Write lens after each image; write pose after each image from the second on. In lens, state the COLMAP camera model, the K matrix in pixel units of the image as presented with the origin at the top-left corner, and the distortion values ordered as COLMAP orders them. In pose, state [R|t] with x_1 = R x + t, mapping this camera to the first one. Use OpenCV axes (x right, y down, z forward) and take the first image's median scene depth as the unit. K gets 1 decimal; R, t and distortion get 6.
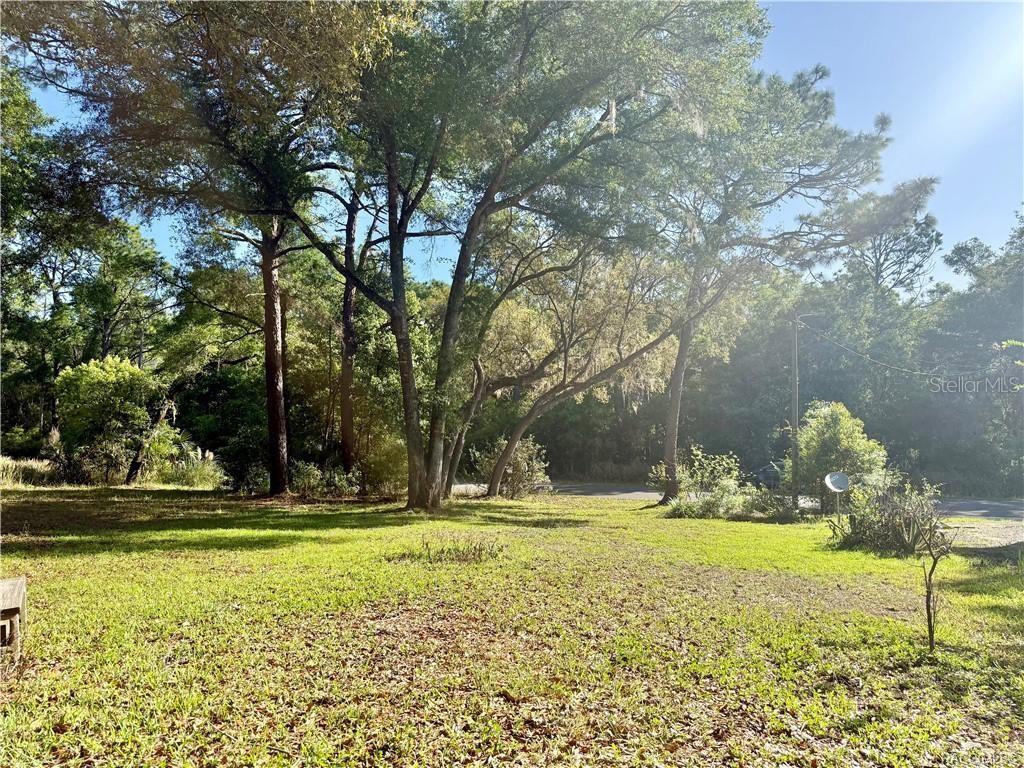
lens RADIAL K [[726.1, 0, 512.0], [0, 726.1, 384.0], [0, 0, 1]] dist [0.064487, -0.072203]
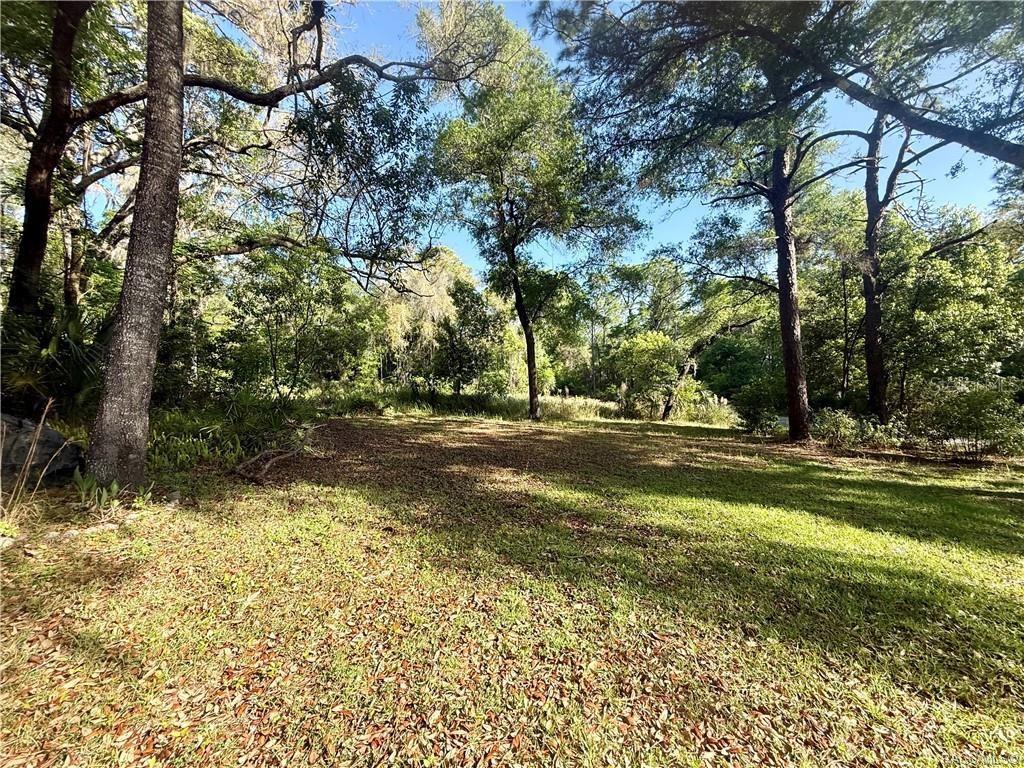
lens RADIAL K [[404.3, 0, 510.3], [0, 404.3, 390.1], [0, 0, 1]] dist [0.000746, -0.008059]
pose [[0.643247, -0.006876, -0.765628, -0.130561], [0.058248, 0.997501, 0.039979, 0.033061], [0.763440, -0.070313, 0.642040, 0.305681]]
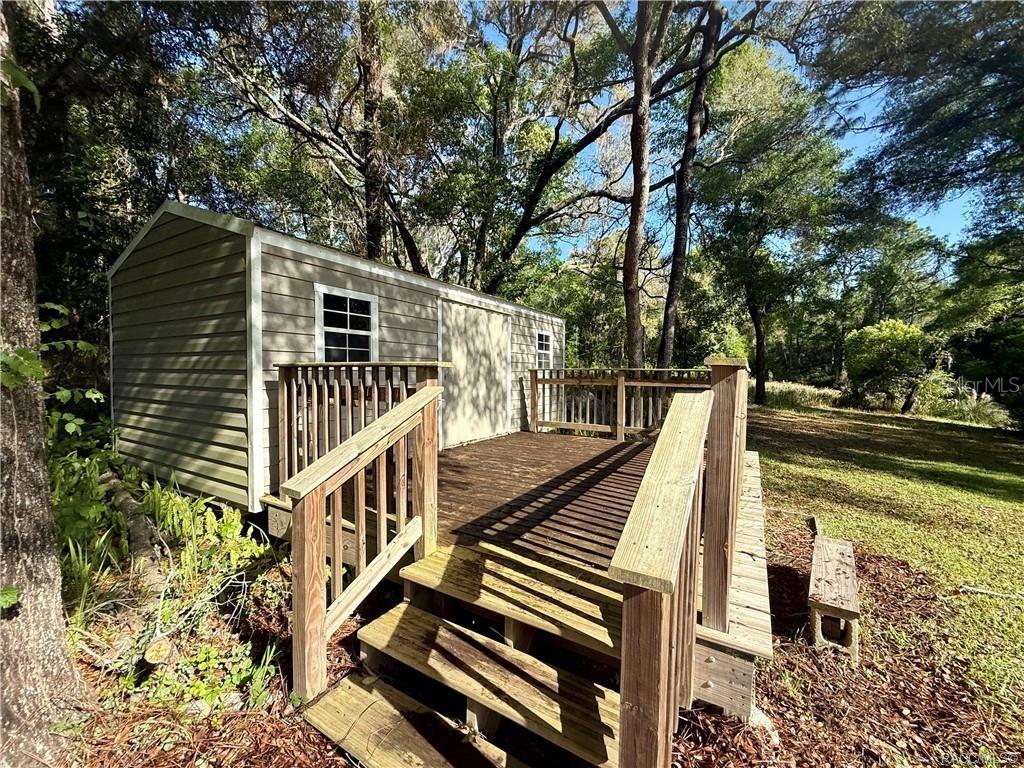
lens RADIAL K [[411.3, 0, 508.0], [0, 411.3, 381.8], [0, 0, 1]] dist [0.001646, 0.000291]
pose [[0.331003, 0.059073, -0.941779, -0.050994], [0.035963, 0.996524, 0.075146, -0.006593], [0.942944, -0.058743, 0.327728, 0.064230]]
